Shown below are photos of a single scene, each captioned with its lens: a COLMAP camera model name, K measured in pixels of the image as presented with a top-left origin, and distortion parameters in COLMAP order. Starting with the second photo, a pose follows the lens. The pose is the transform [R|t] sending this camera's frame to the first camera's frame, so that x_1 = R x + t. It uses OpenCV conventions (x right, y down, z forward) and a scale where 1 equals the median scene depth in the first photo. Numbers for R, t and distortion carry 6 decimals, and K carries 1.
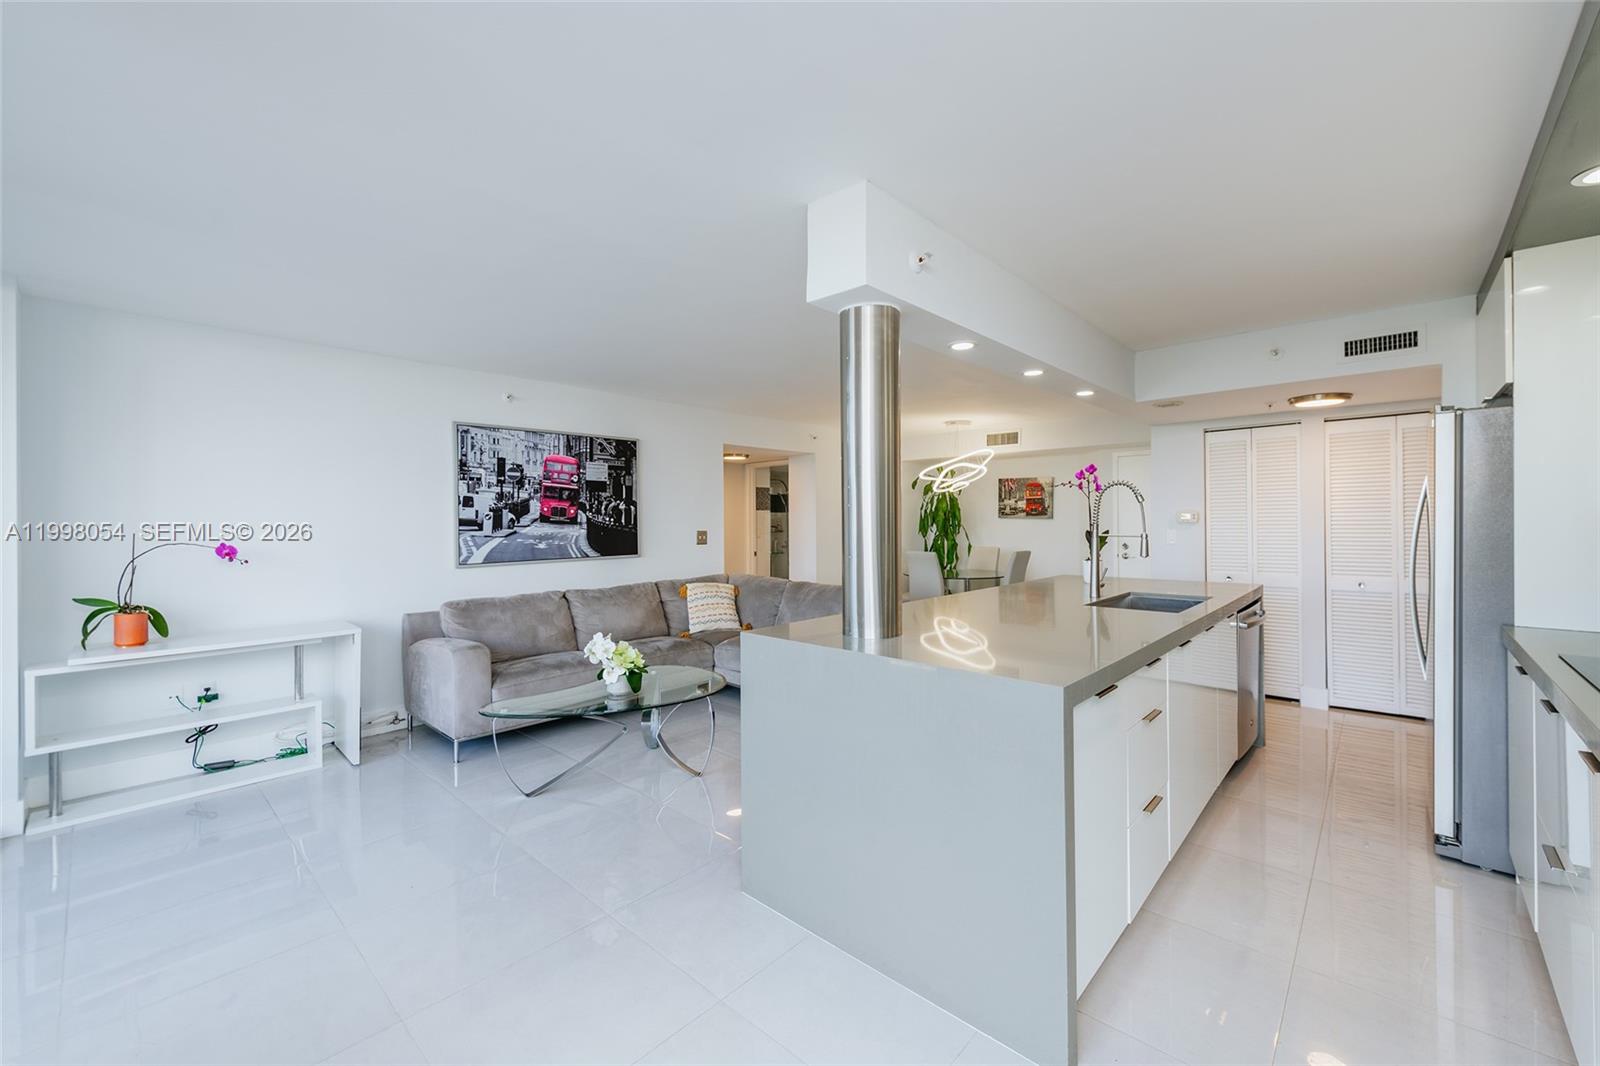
lens RADIAL K [[640.7, 0, 801.6], [0, 640.7, 525.4], [0, 0, 1]] dist [0.002402, 0.000163]
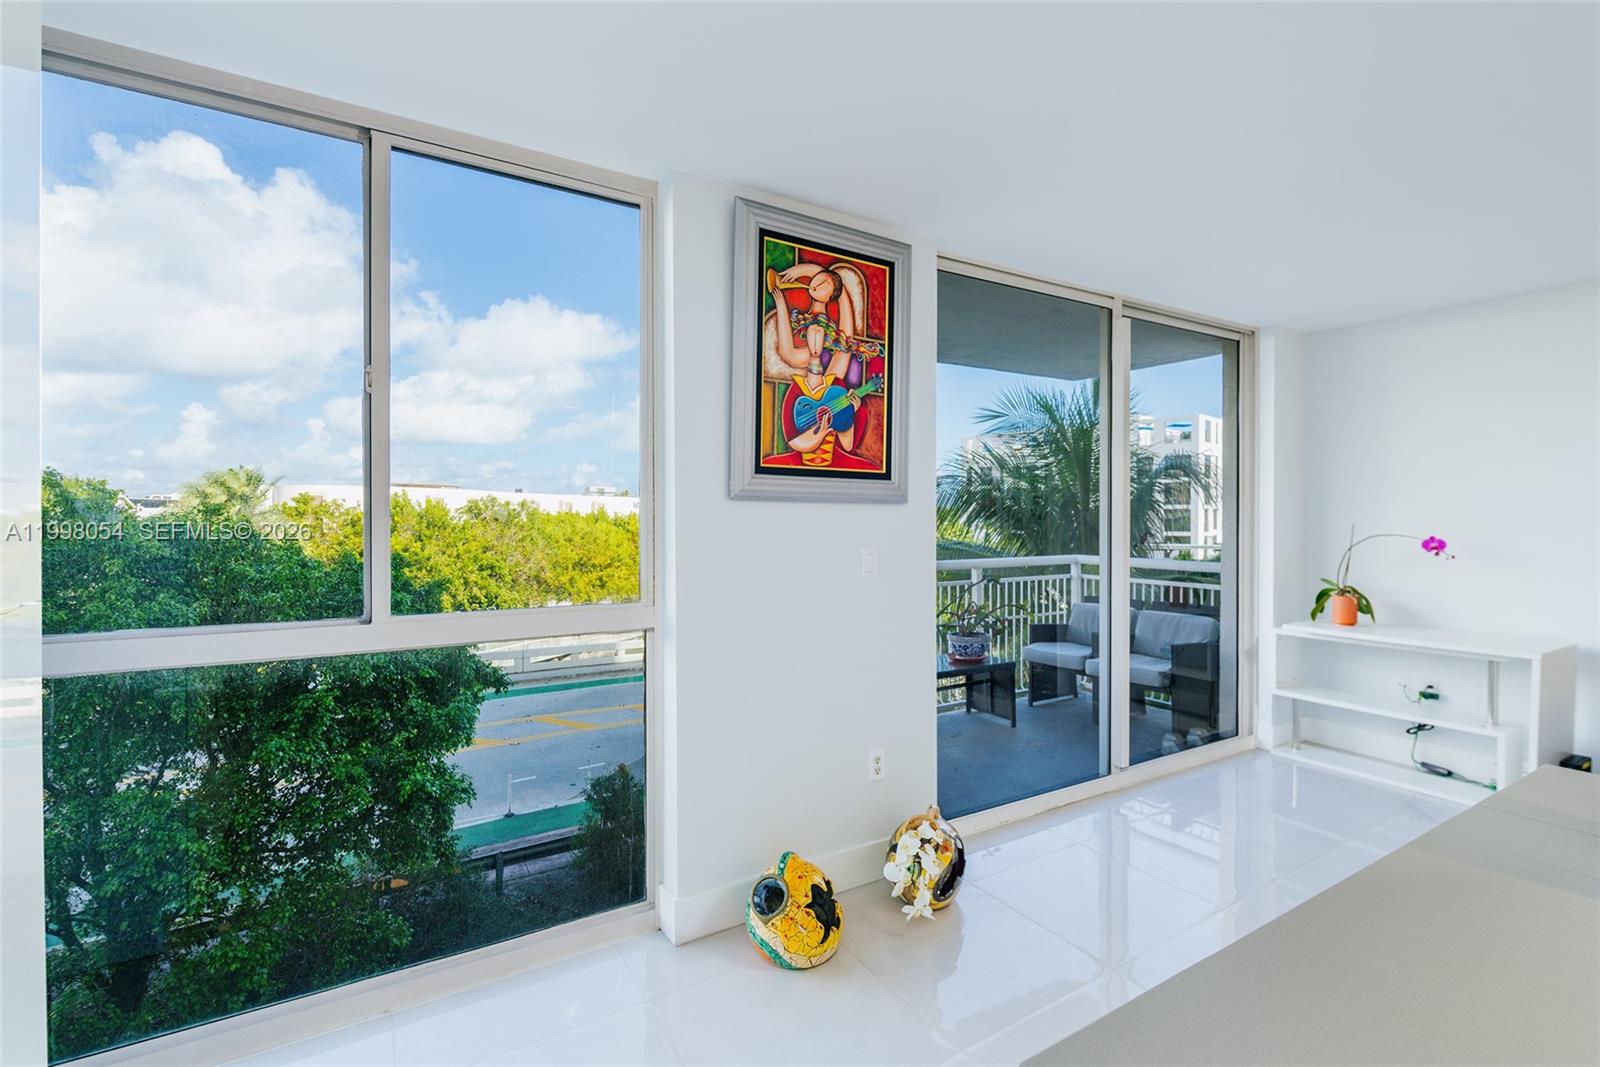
lens RADIAL K [[725.4, 0, 822.0], [0, 725.4, 528.1], [0, 0, 1]] dist [-0.004270, -0.001782]
pose [[-0.263902, 0.025379, -0.964216, 0.256464], [0.001406, 0.999663, 0.025928, -0.008888], [0.964549, 0.005487, -0.263848, 0.290968]]
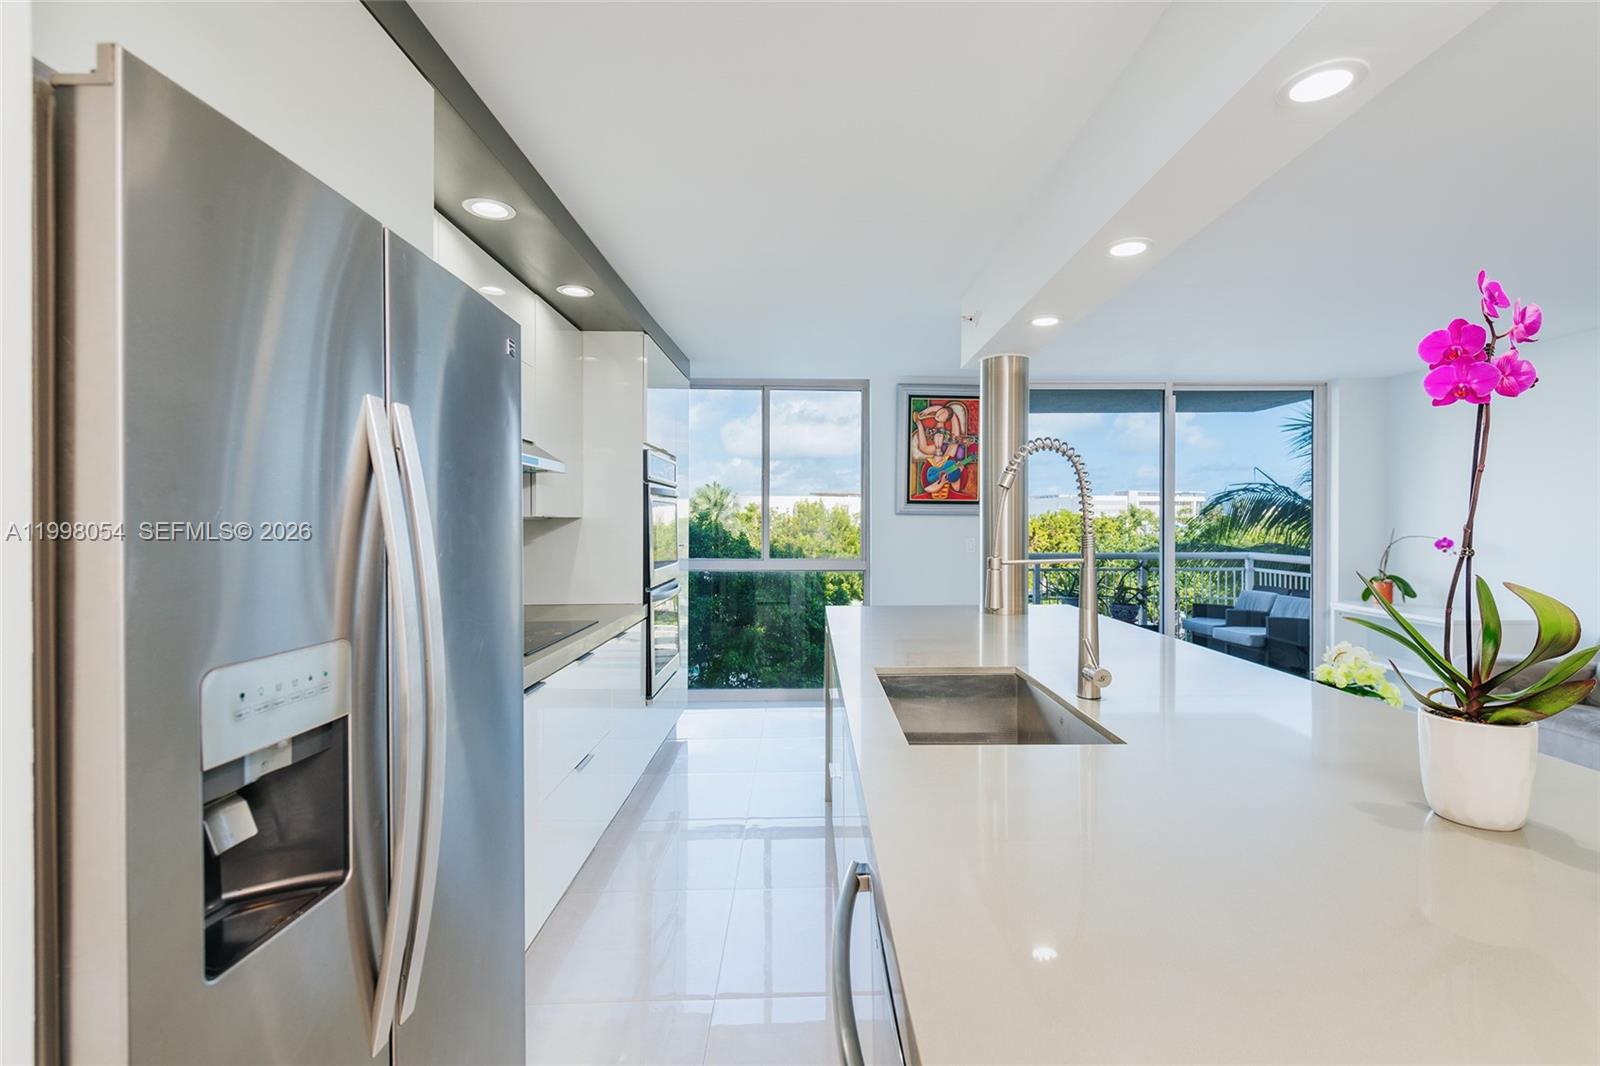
lens RADIAL K [[725.4, 0, 810.1], [0, 725.4, 530.4], [0, 0, 1]] dist [-0.004270, -0.001782]
pose [[-0.724634, 0.020456, -0.688830, 0.667176], [0.007479, 0.999734, 0.021822, -0.017433], [0.689093, 0.010661, -0.724594, 0.821959]]
